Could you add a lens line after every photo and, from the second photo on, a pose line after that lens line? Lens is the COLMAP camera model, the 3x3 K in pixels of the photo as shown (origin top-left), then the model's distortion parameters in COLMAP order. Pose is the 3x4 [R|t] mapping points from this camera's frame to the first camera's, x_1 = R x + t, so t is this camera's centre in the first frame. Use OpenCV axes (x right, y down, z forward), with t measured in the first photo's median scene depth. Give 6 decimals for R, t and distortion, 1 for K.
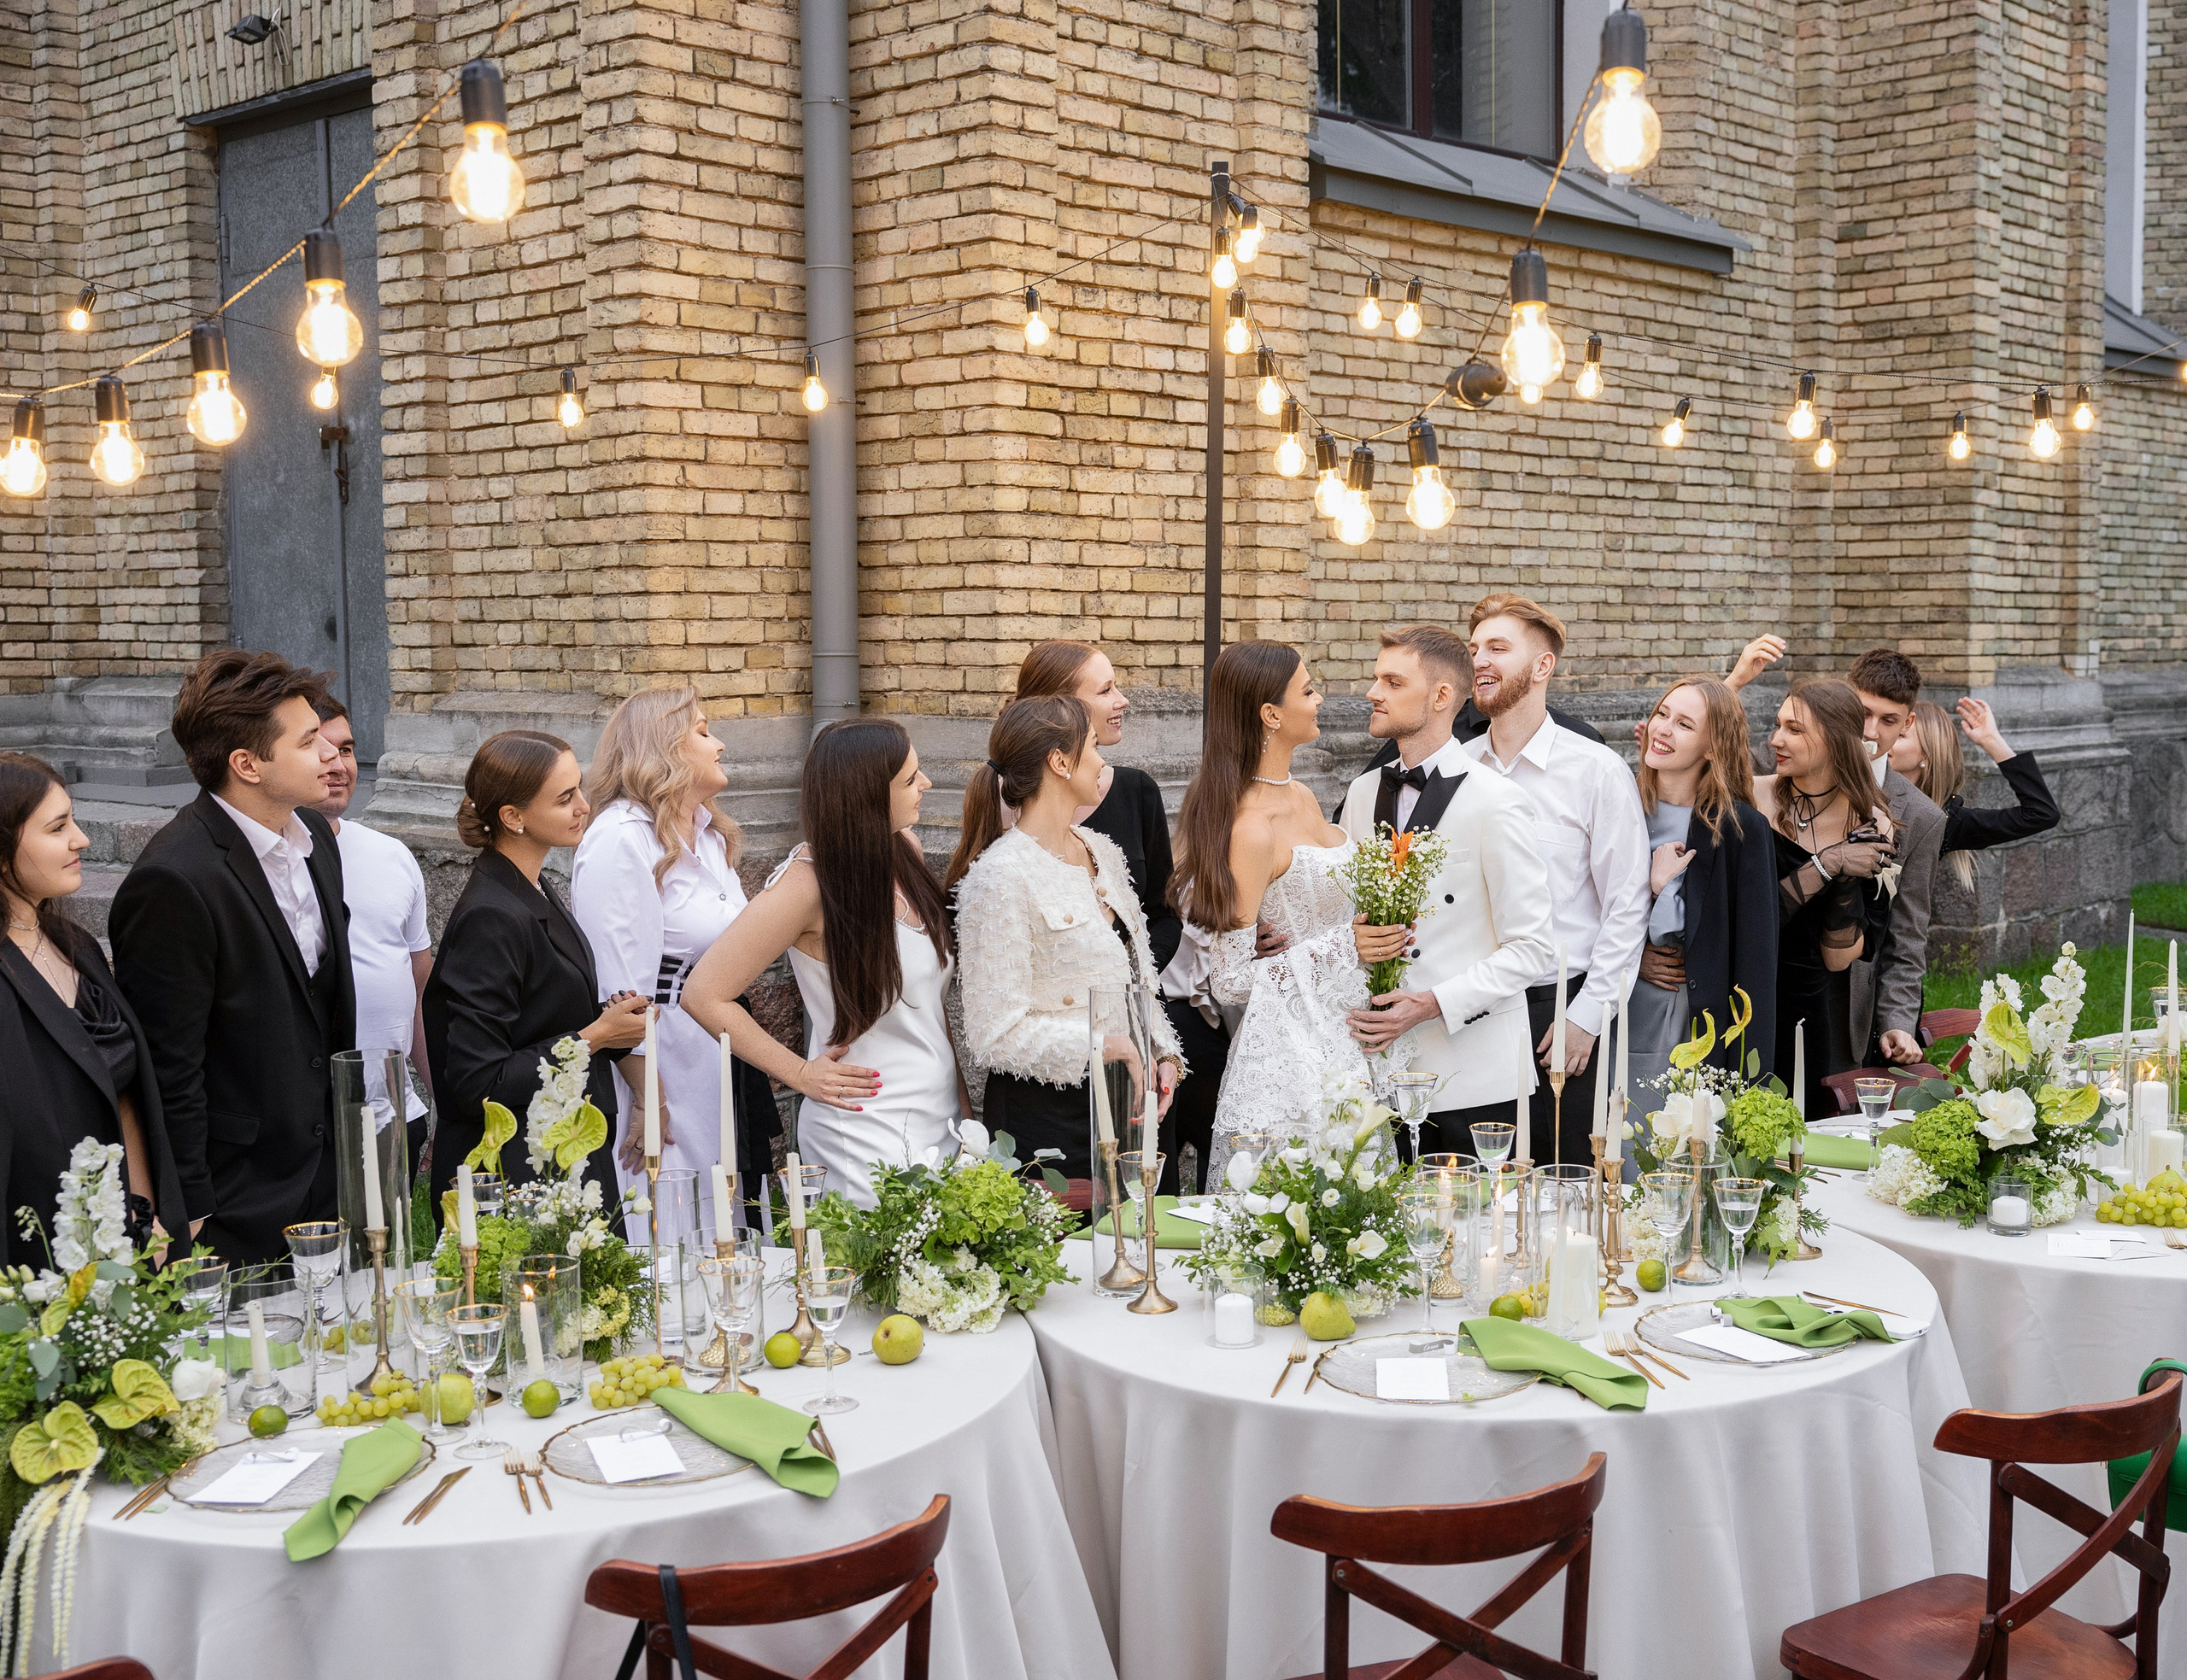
lens RADIAL K [[3140.0, 0, 1093.5], [0, 3140.0, 840.0], [0, 0, 1]] dist [-0.009768, 0.029975]
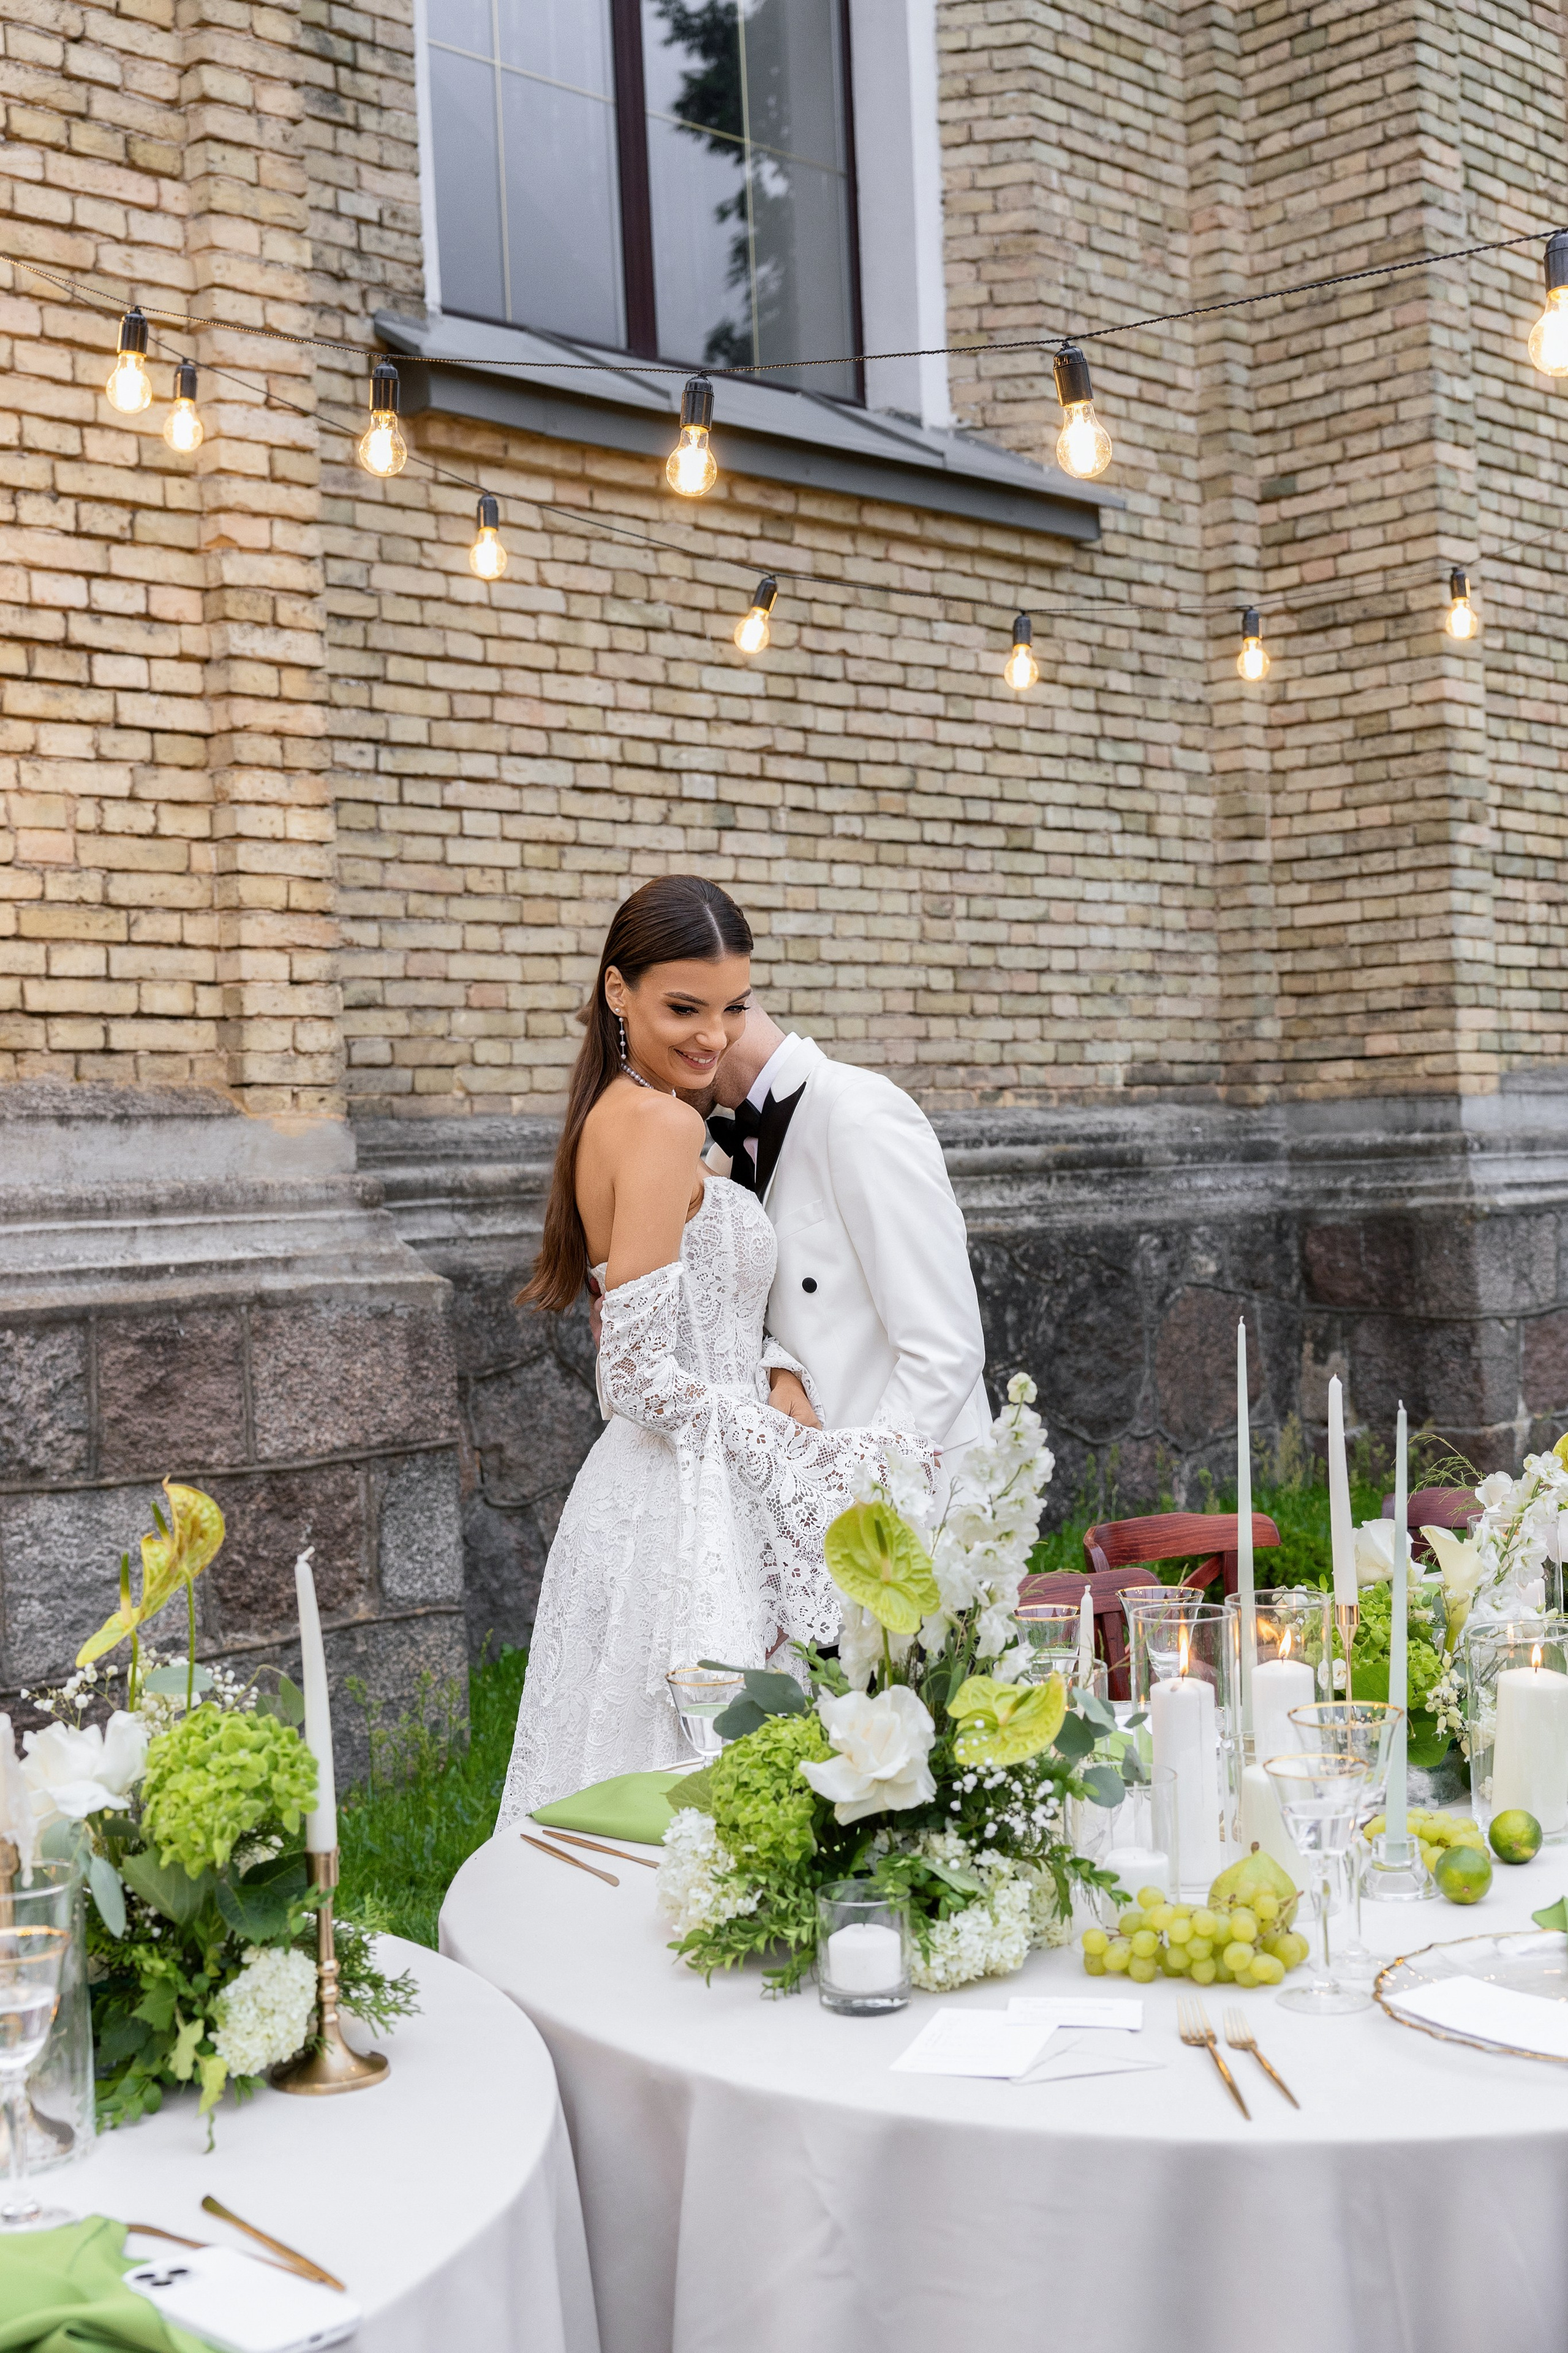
lens RADIAL K [[3146.5, 0, 784.0], [0, 3146.5, 1176.5], [0, 0, 1]] dist [0.010021, 0.014658]
pose [[0.998421, -0.032405, -0.045886, 0.157019], [0.028928, 0.996801, -0.074504, 0.019560], [0.048153, 0.073059, 0.996164, 0.273262]]
